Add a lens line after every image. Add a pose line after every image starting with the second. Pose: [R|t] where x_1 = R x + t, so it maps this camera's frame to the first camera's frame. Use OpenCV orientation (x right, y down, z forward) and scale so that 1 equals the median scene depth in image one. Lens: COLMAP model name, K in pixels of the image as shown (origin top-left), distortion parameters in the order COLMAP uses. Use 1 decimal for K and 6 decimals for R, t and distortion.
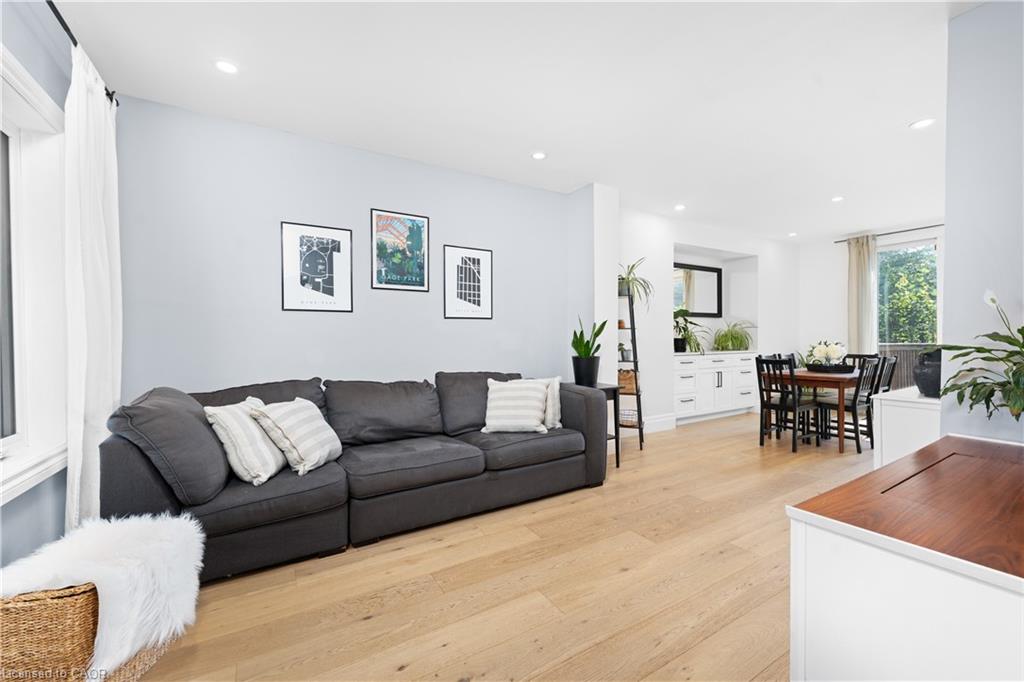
lens RADIAL K [[414.7, 0, 507.1], [0, 414.7, 342.2], [0, 0, 1]] dist [-0.002388, 0.000502]
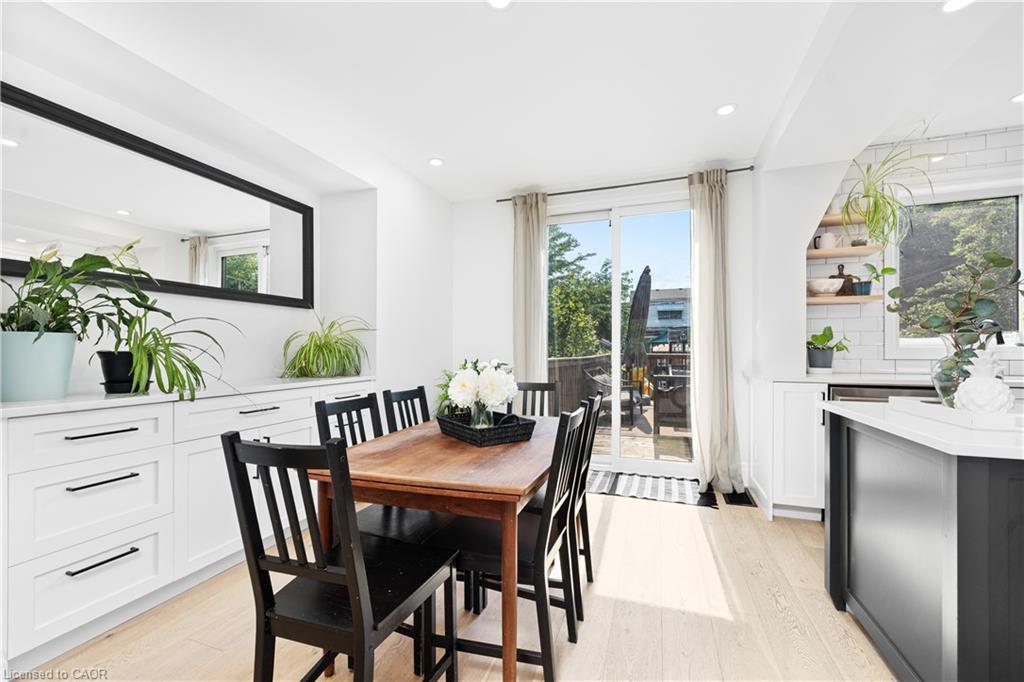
lens RADIAL K [[414.7, 0, 513.6], [0, 414.7, 351.8], [0, 0, 1]] dist [-0.002388, 0.000502]
pose [[0.764888, 0.003518, 0.644154, 0.464062], [0.001895, 0.999968, -0.007711, -0.006342], [-0.644161, 0.007118, 0.764857, 0.576558]]
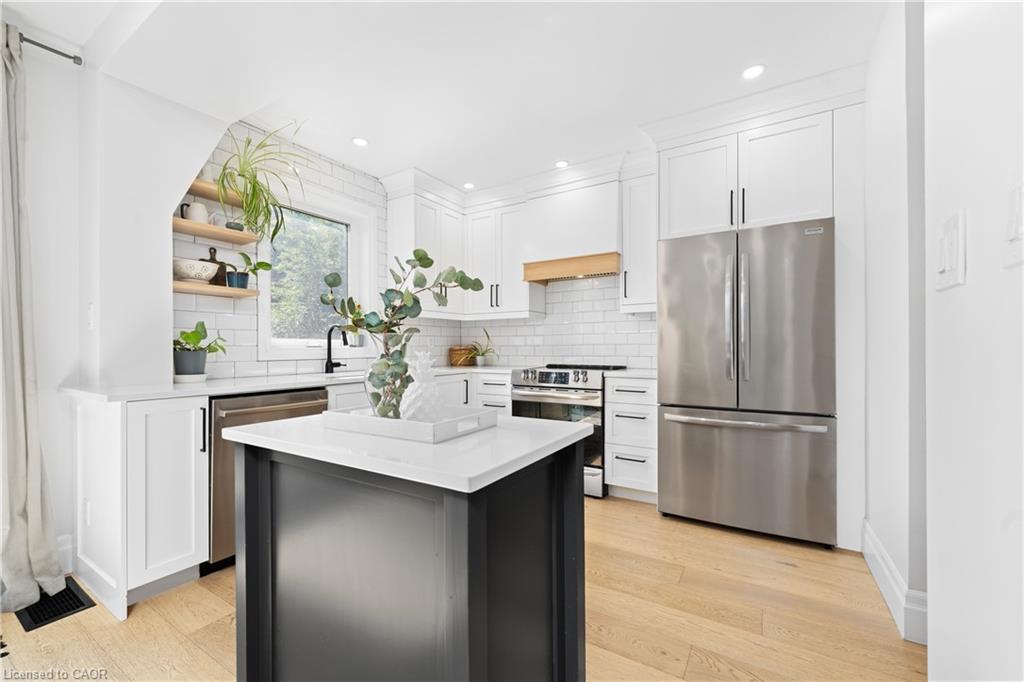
lens RADIAL K [[414.7, 0, 514.2], [0, 414.7, 346.9], [0, 0, 1]] dist [-0.002388, 0.000502]
pose [[-0.470495, 0.010917, 0.882335, 0.601057], [0.018318, 0.999829, -0.002603, -0.009923], [-0.882212, 0.014939, -0.470615, 0.642658]]
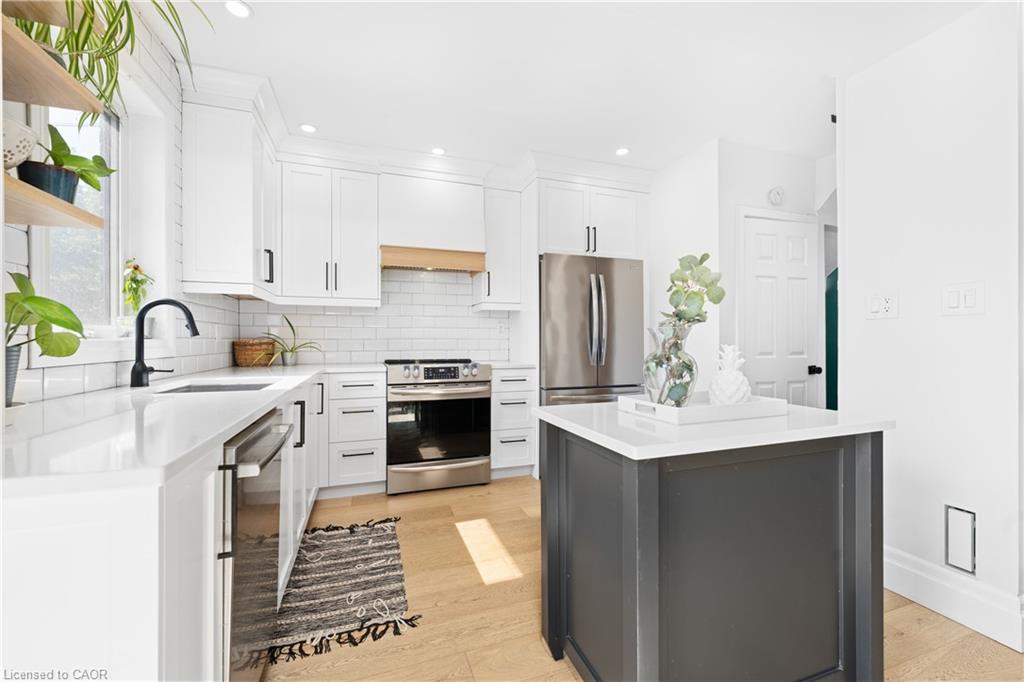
lens RADIAL K [[414.7, 0, 511.6], [0, 414.7, 342.4], [0, 0, 1]] dist [-0.002388, 0.000502]
pose [[-0.982018, 0.007495, 0.188641, 0.897855], [0.009967, 0.999876, 0.012159, -0.013963], [-0.188526, 0.013820, -0.981971, 0.855321]]
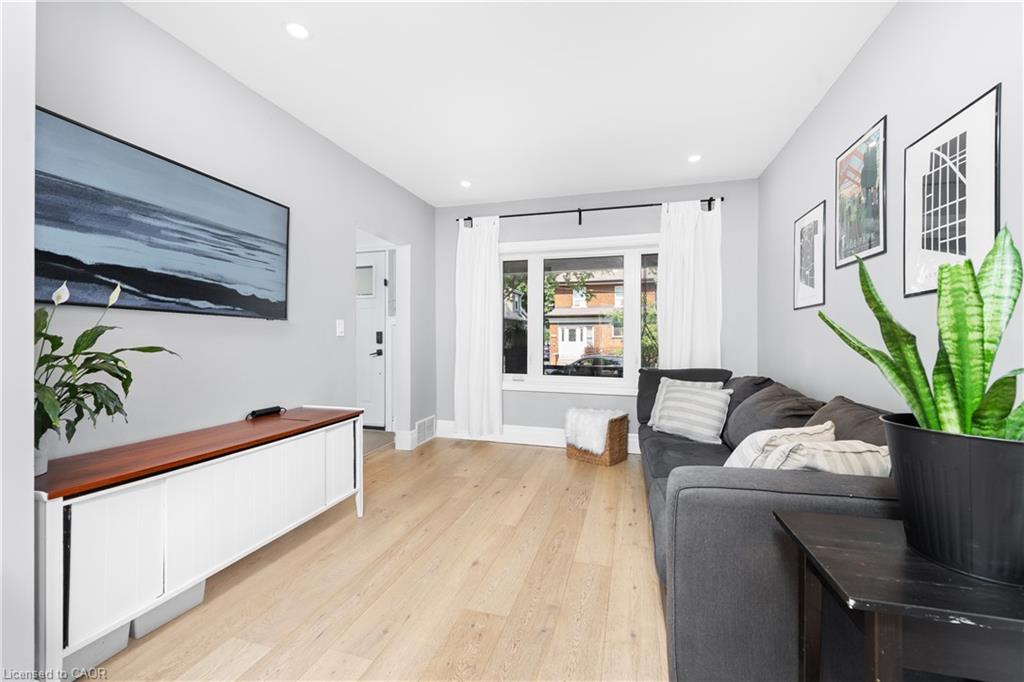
lens RADIAL K [[414.7, 0, 511.8], [0, 414.7, 338.7], [0, 0, 1]] dist [-0.002388, 0.000502]
pose [[-0.731892, 0.001863, -0.681418, 0.353262], [-0.008060, 0.999903, 0.011391, -0.006861], [0.681373, 0.013829, -0.731806, 0.697329]]
